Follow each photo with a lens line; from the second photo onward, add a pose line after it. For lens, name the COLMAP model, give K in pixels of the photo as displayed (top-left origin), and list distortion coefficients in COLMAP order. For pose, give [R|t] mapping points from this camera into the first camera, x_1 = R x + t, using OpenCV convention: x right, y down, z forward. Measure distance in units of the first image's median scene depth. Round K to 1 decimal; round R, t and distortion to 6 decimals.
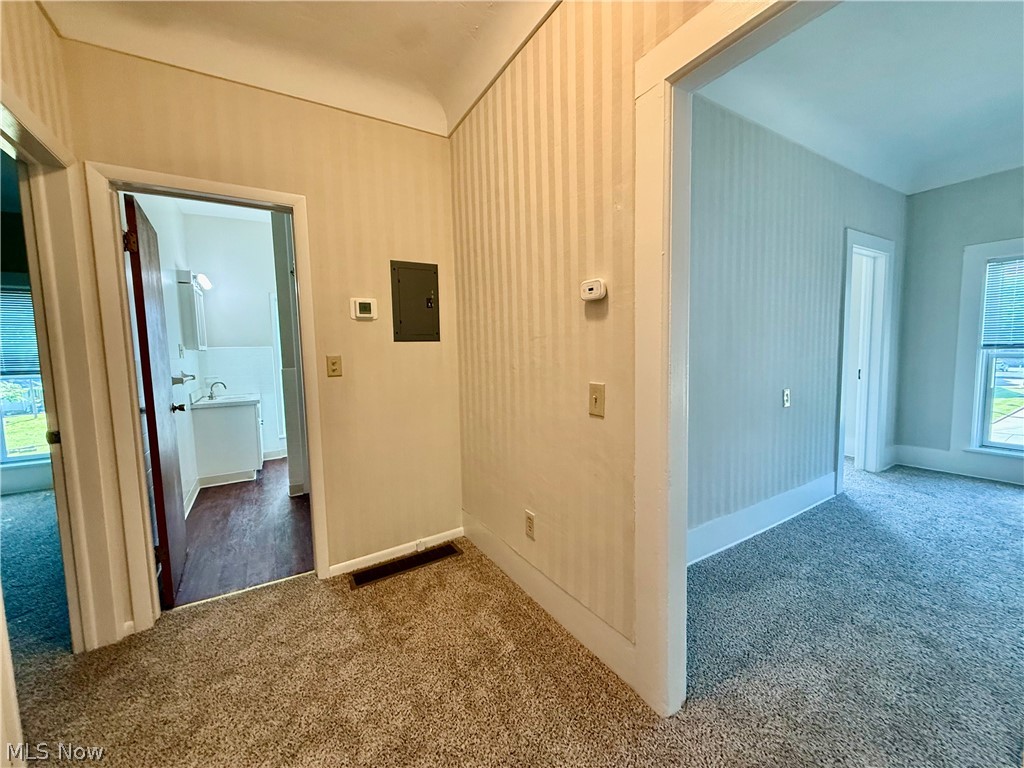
lens RADIAL K [[405.3, 0, 512.4], [0, 405.3, 384.1], [0, 0, 1]] dist [0.000350, 0.000567]
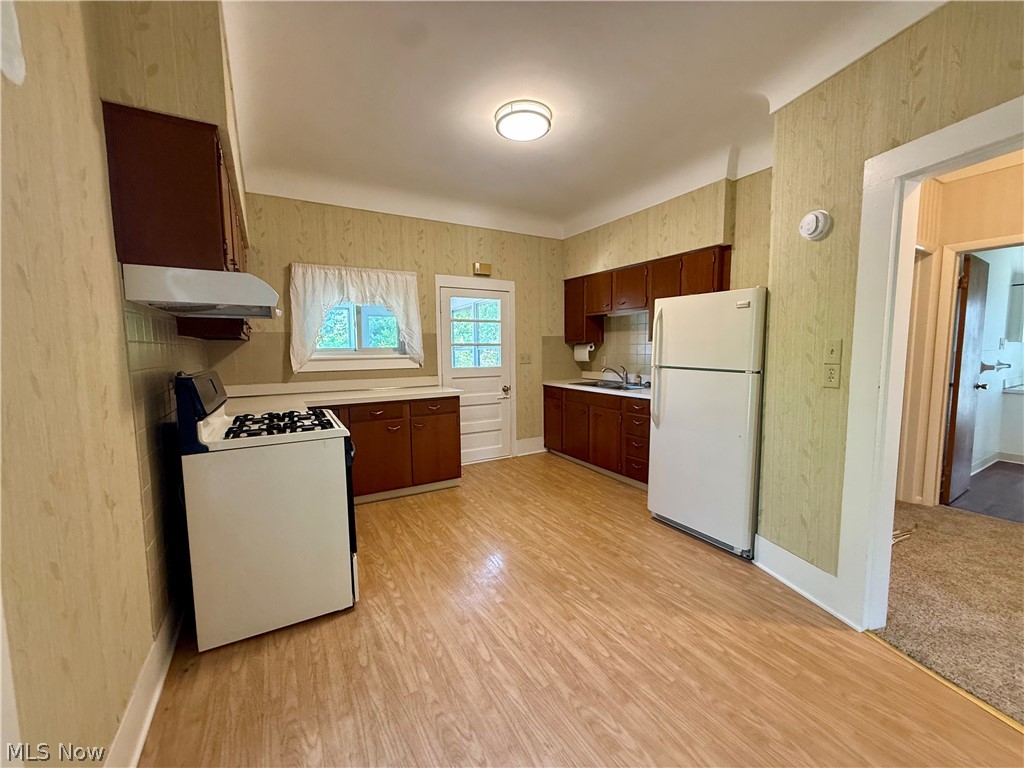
lens RADIAL K [[405.3, 0, 511.9], [0, 405.3, 384.5], [0, 0, 1]] dist [0.000350, 0.000567]
pose [[-0.027771, 0.117487, -0.992686, 0.618362], [-0.071592, 0.990285, 0.119205, 0.000265], [0.997047, 0.074379, -0.019090, -0.596294]]
